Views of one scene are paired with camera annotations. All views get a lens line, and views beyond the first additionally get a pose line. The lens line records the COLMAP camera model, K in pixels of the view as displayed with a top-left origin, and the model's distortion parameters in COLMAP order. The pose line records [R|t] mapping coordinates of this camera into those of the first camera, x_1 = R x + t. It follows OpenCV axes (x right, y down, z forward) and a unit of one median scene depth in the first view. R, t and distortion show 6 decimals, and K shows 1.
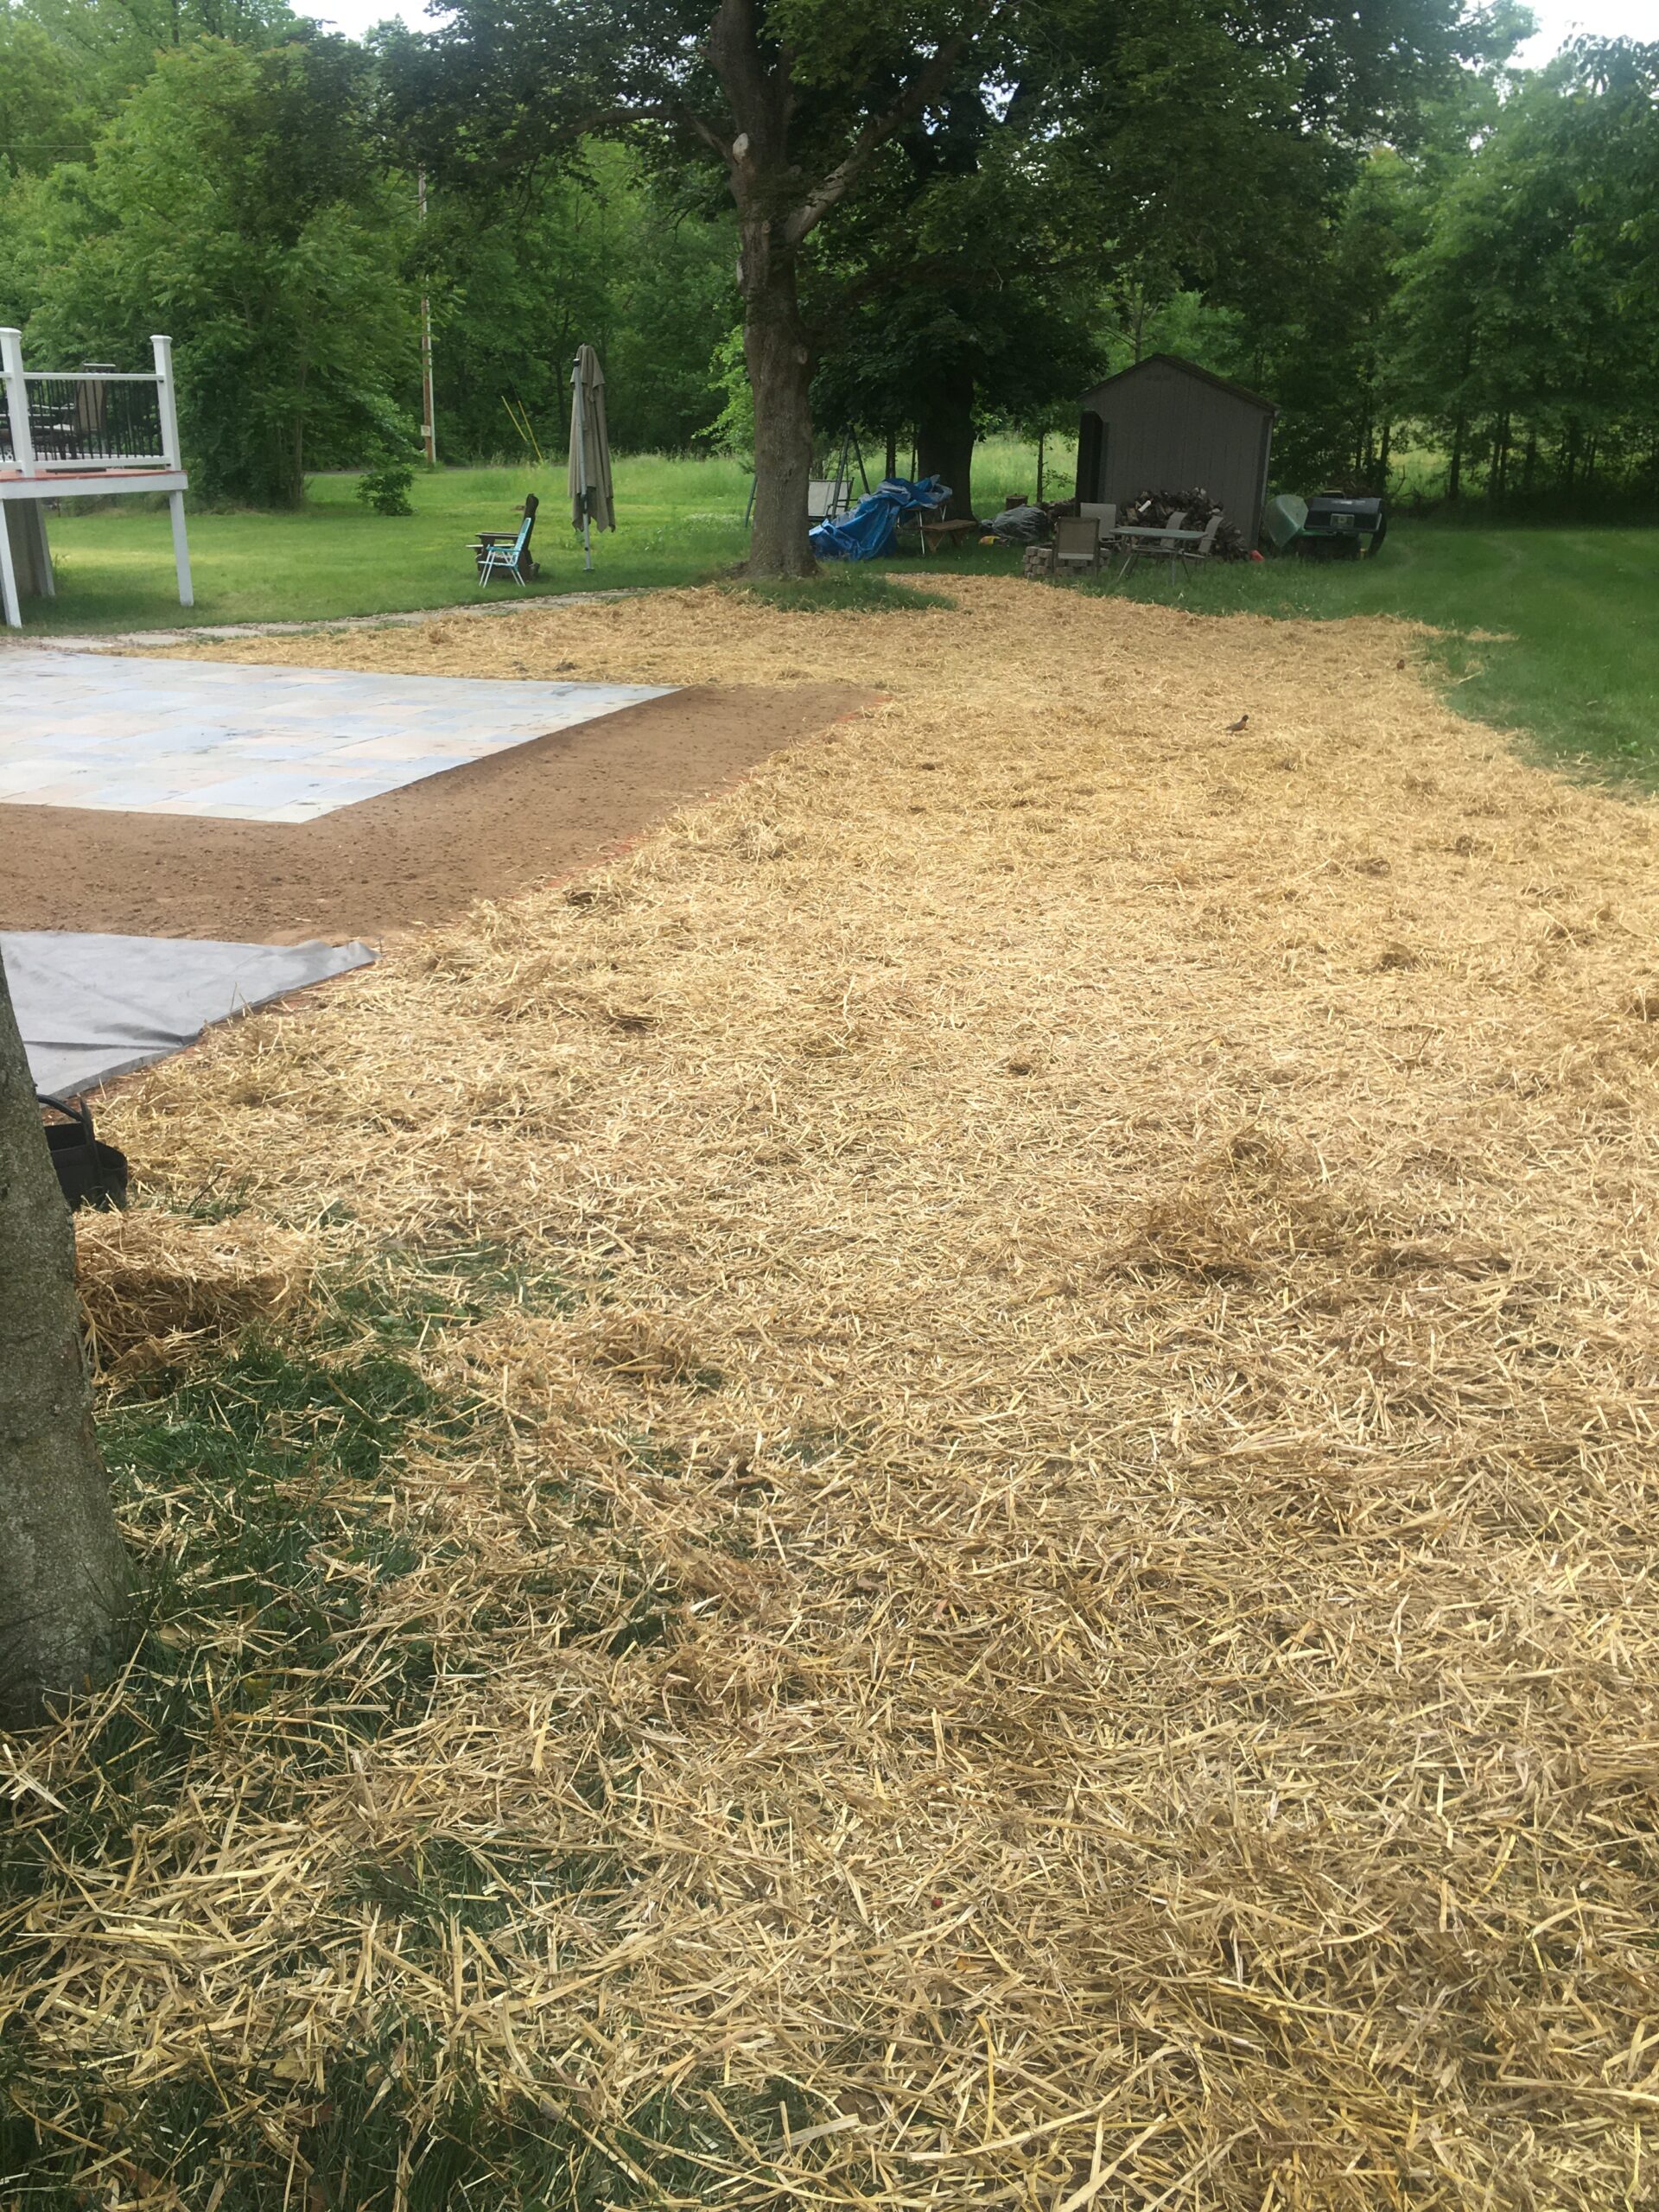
lens RADIAL K [[1837.8, 0, 839.3], [0, 1837.8, 1087.9], [0, 0, 1]] dist [0.006801, -0.036171]
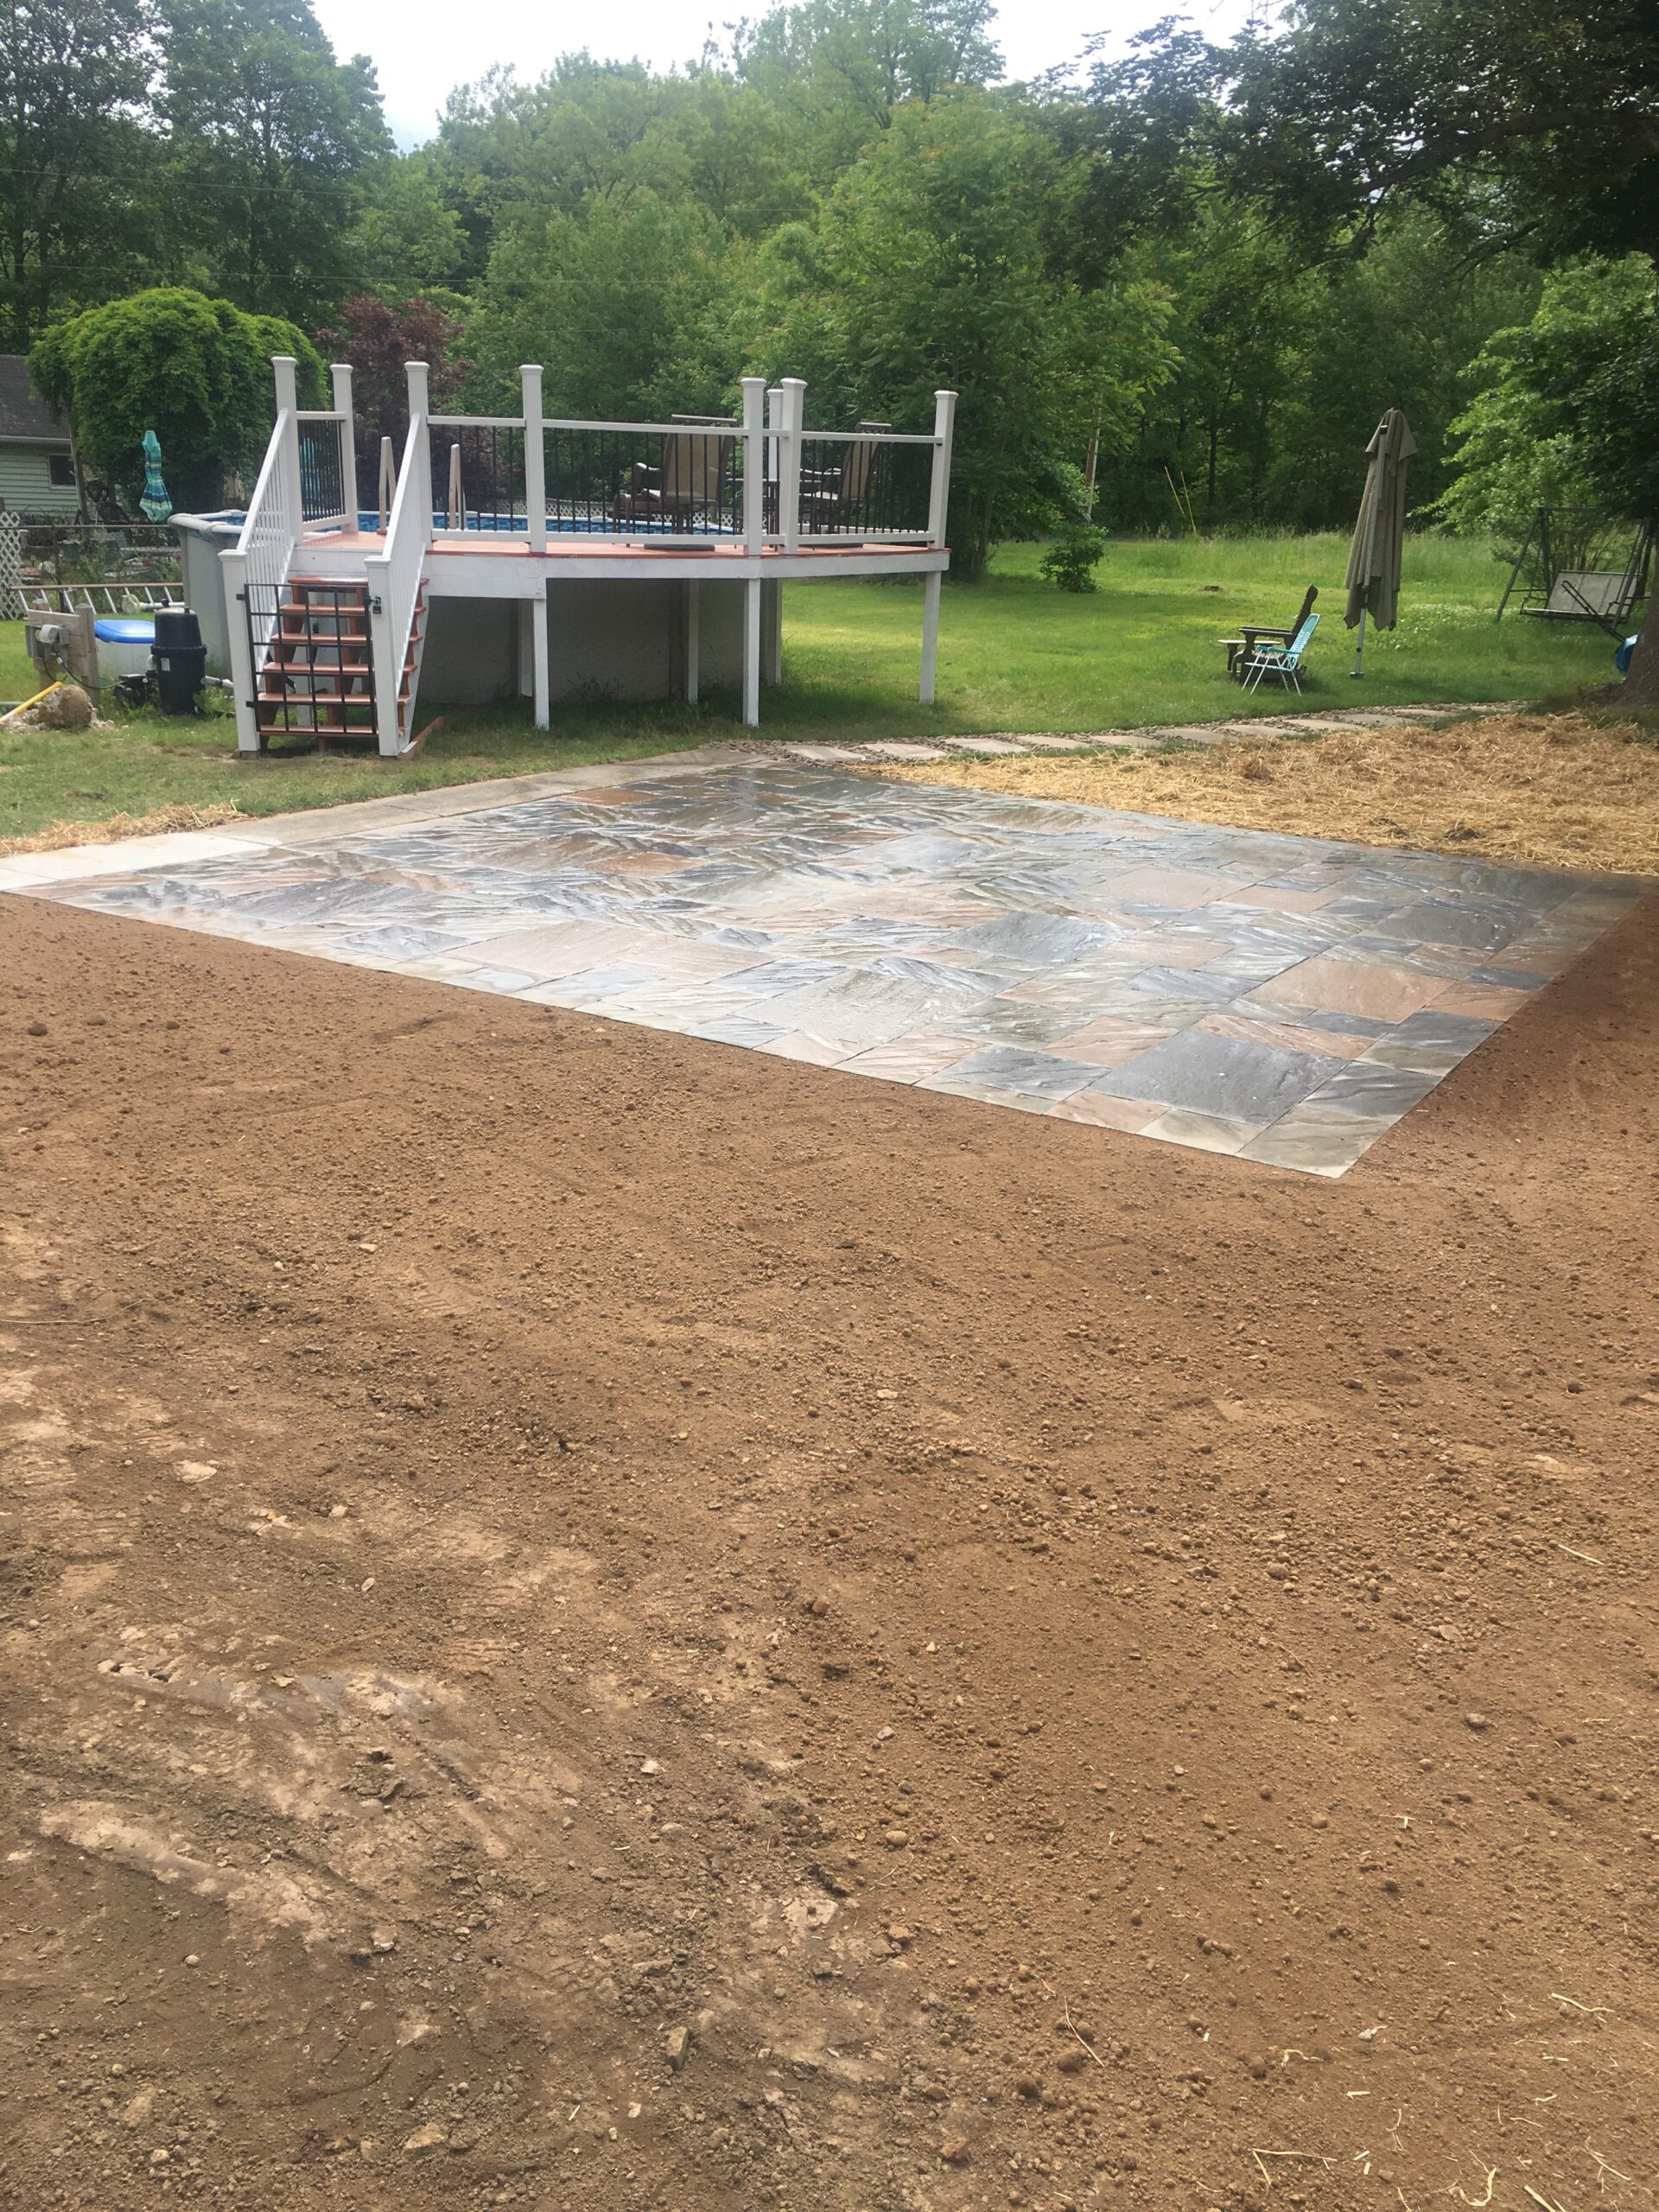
lens RADIAL K [[1837.8, 0, 832.2], [0, 1837.8, 1119.3], [0, 0, 1]] dist [0.006801, -0.036171]
pose [[0.949742, 0.118782, -0.289622, -0.127206], [-0.124080, 0.992272, 0.000069, -0.065346], [0.287393, 0.035871, 0.957141, 0.173977]]
